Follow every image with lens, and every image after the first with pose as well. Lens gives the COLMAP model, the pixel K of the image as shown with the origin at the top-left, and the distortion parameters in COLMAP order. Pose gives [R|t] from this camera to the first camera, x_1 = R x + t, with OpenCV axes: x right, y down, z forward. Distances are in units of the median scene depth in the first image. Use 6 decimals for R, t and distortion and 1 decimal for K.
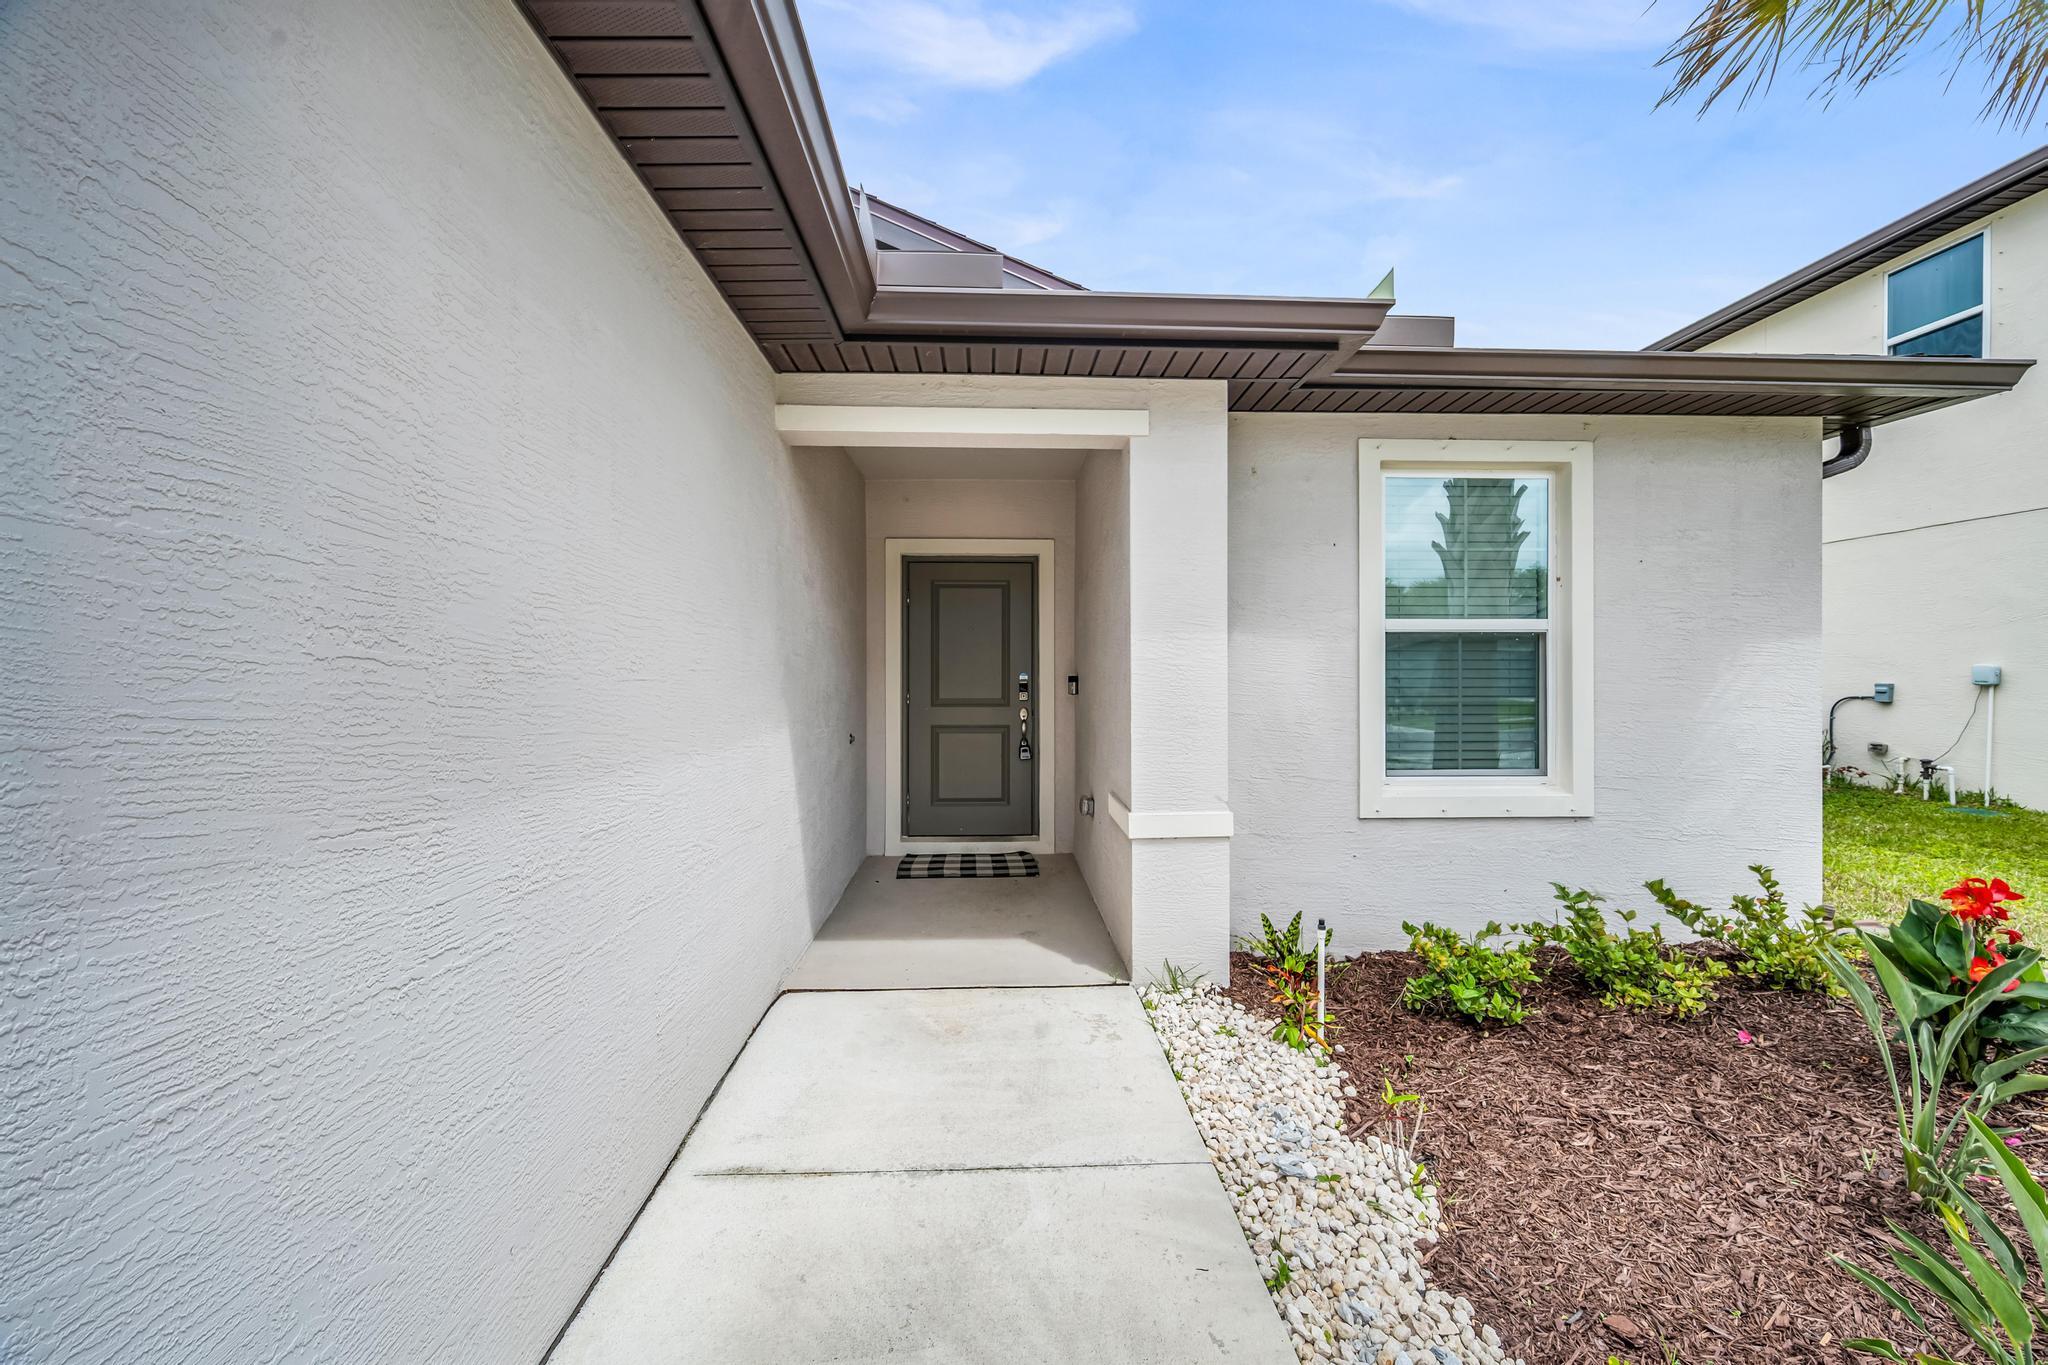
lens RADIAL K [[819.8, 0, 1019.4], [0, 819.8, 674.9], [0, 0, 1]] dist [-0.008172, 0.000107]
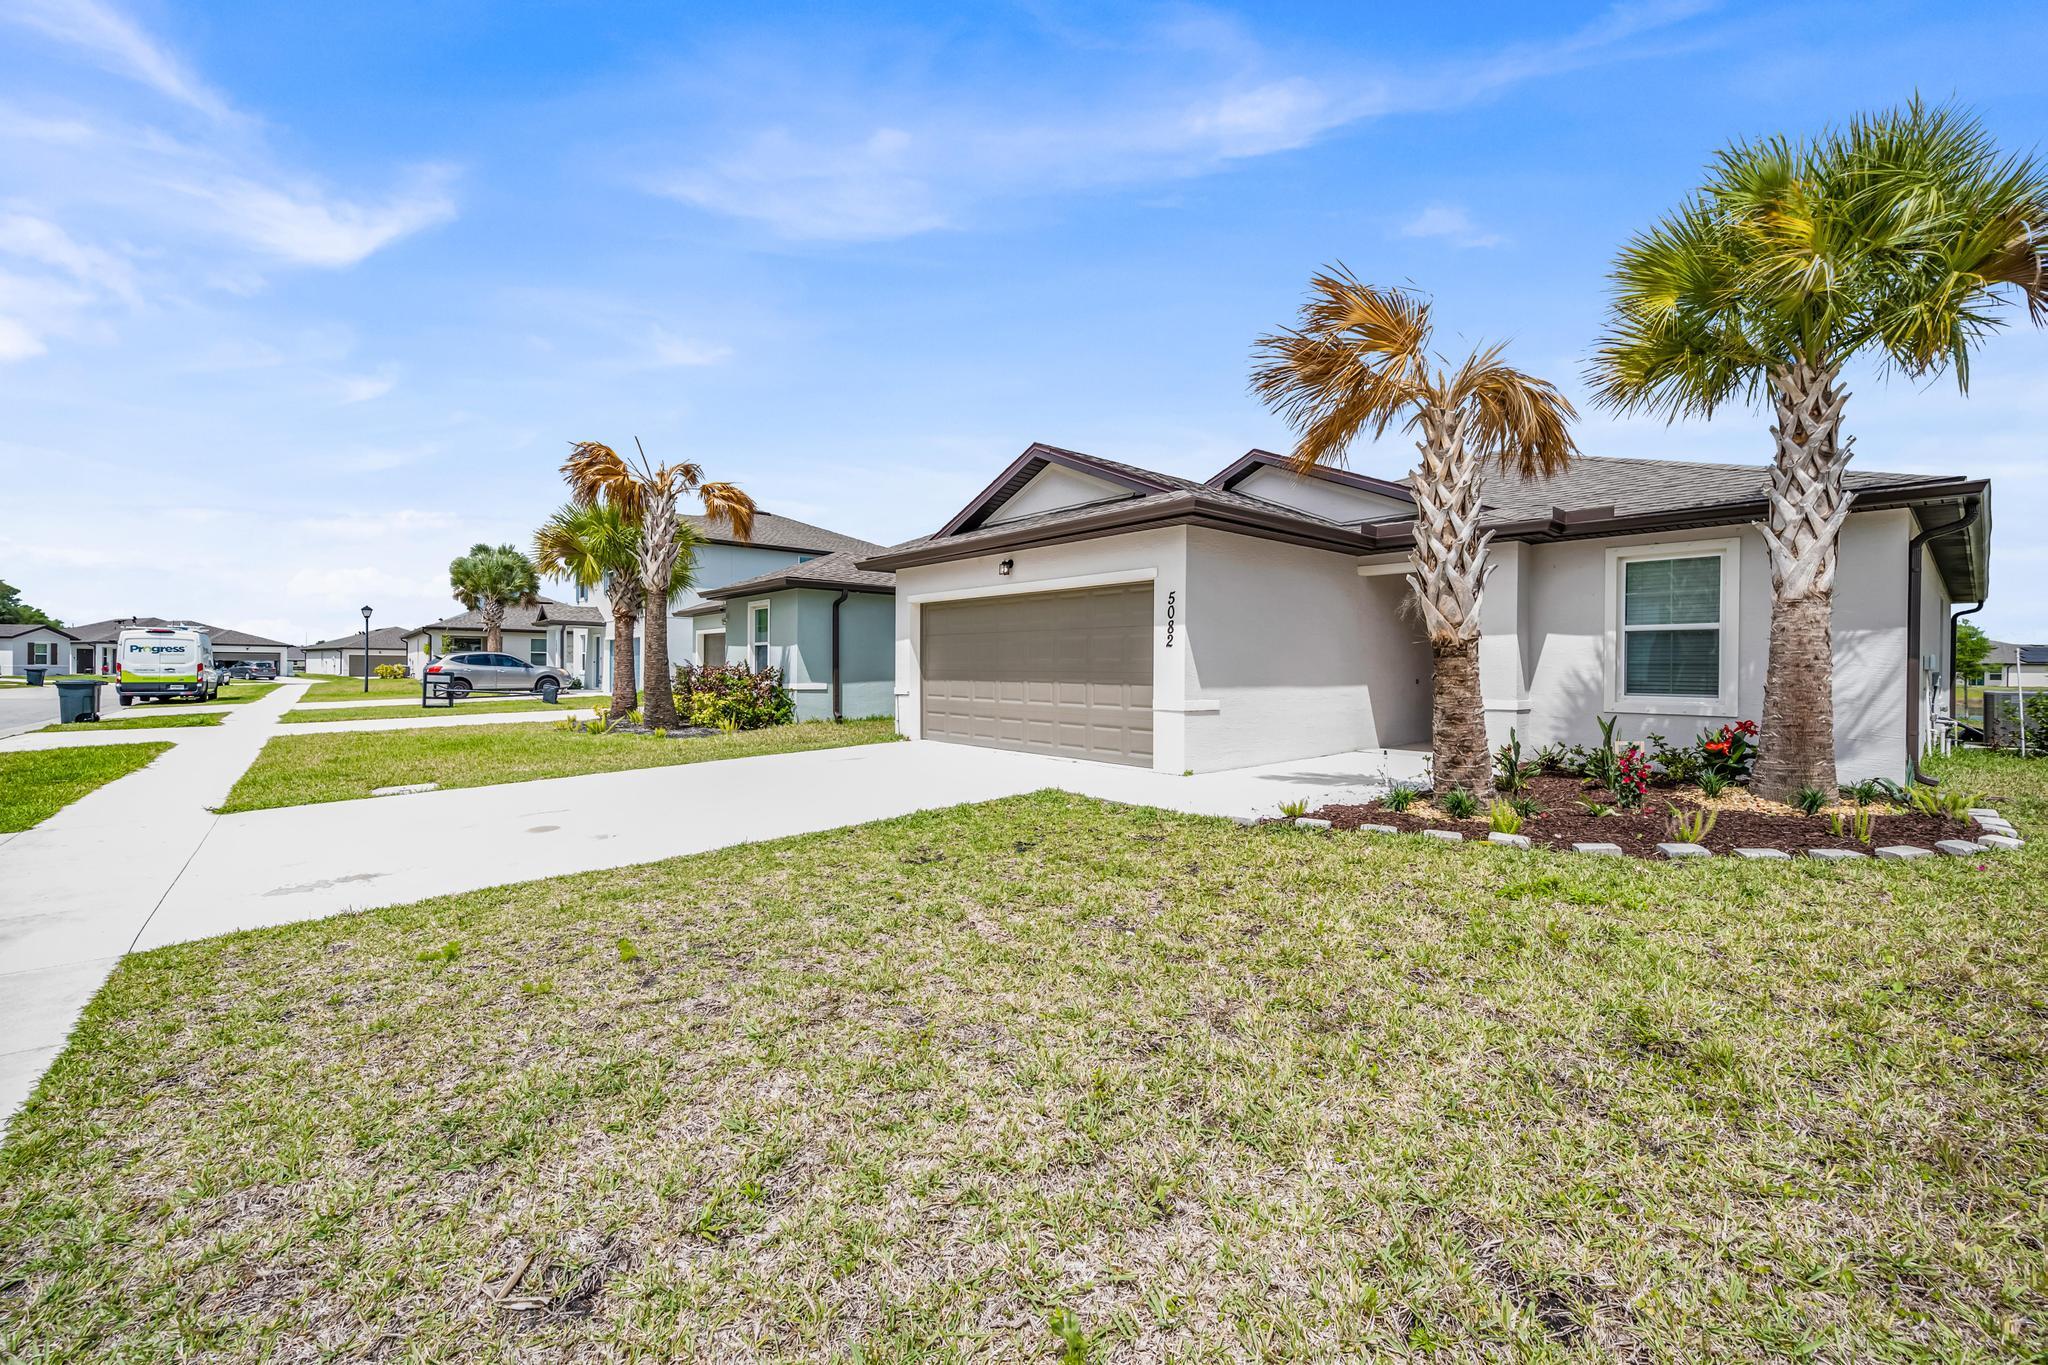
lens RADIAL K [[819.8, 0, 1019.4], [0, 819.8, 674.9], [0, 0, 1]] dist [-0.008172, 0.000107]
pose [[0.621923, 0.012878, -0.782972, 0.986670], [-0.006339, 0.999915, 0.011411, 0.046180], [0.783053, -0.002134, 0.621952, -1.448197]]
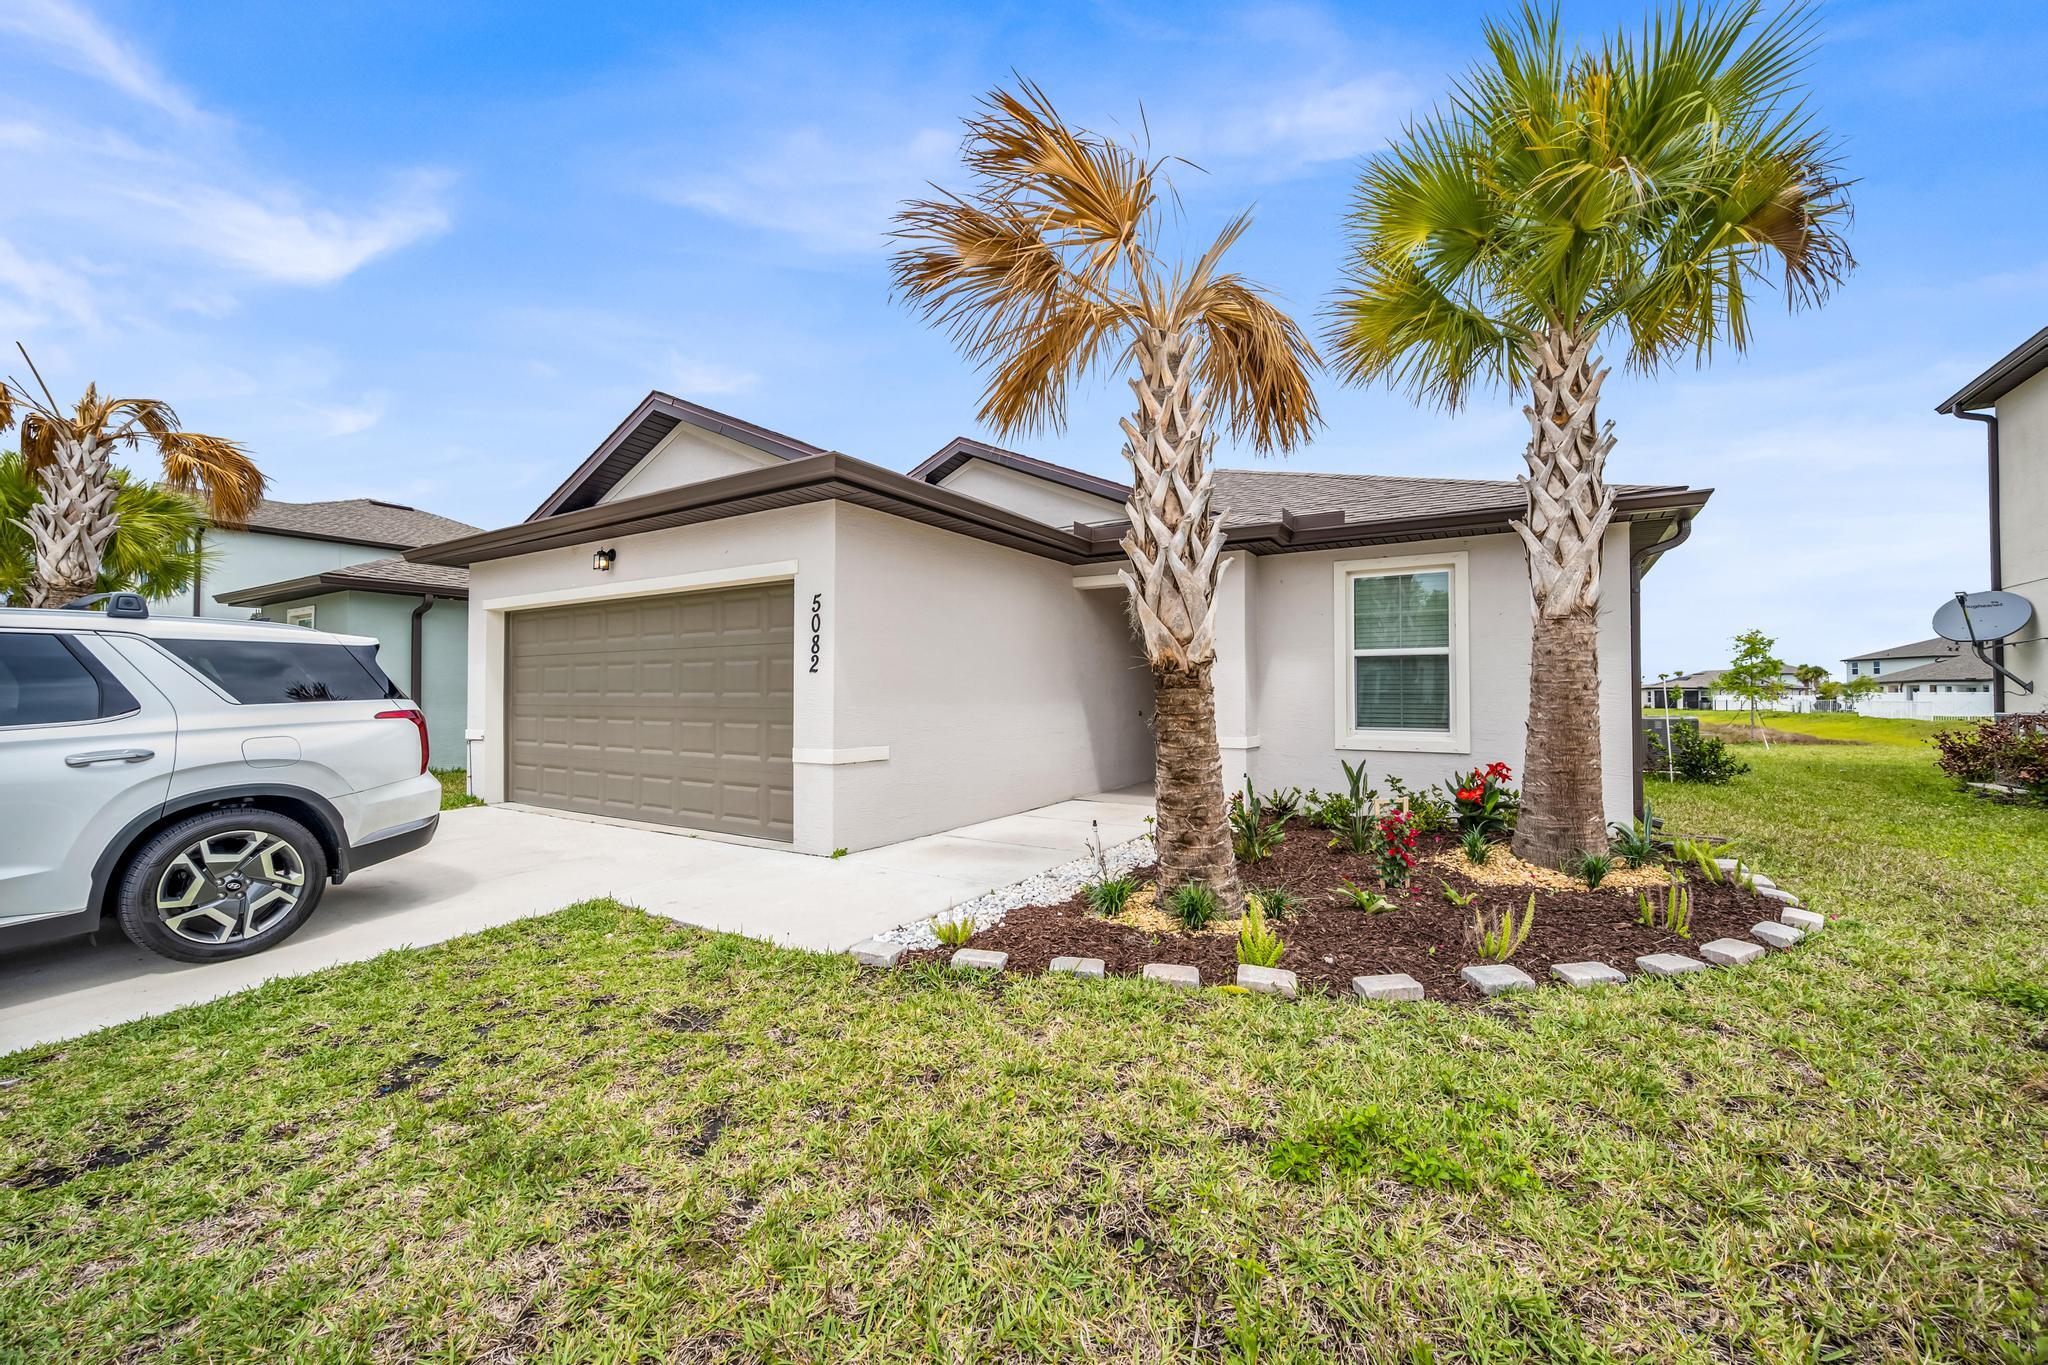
lens RADIAL K [[819.8, 0, 1019.4], [0, 819.8, 674.9], [0, 0, 1]] dist [-0.008172, 0.000107]
pose [[0.826254, -0.011036, -0.563189, 0.753999], [-0.002023, 0.999743, -0.022558, 0.034390], [0.563294, 0.019778, 0.826020, -0.934688]]
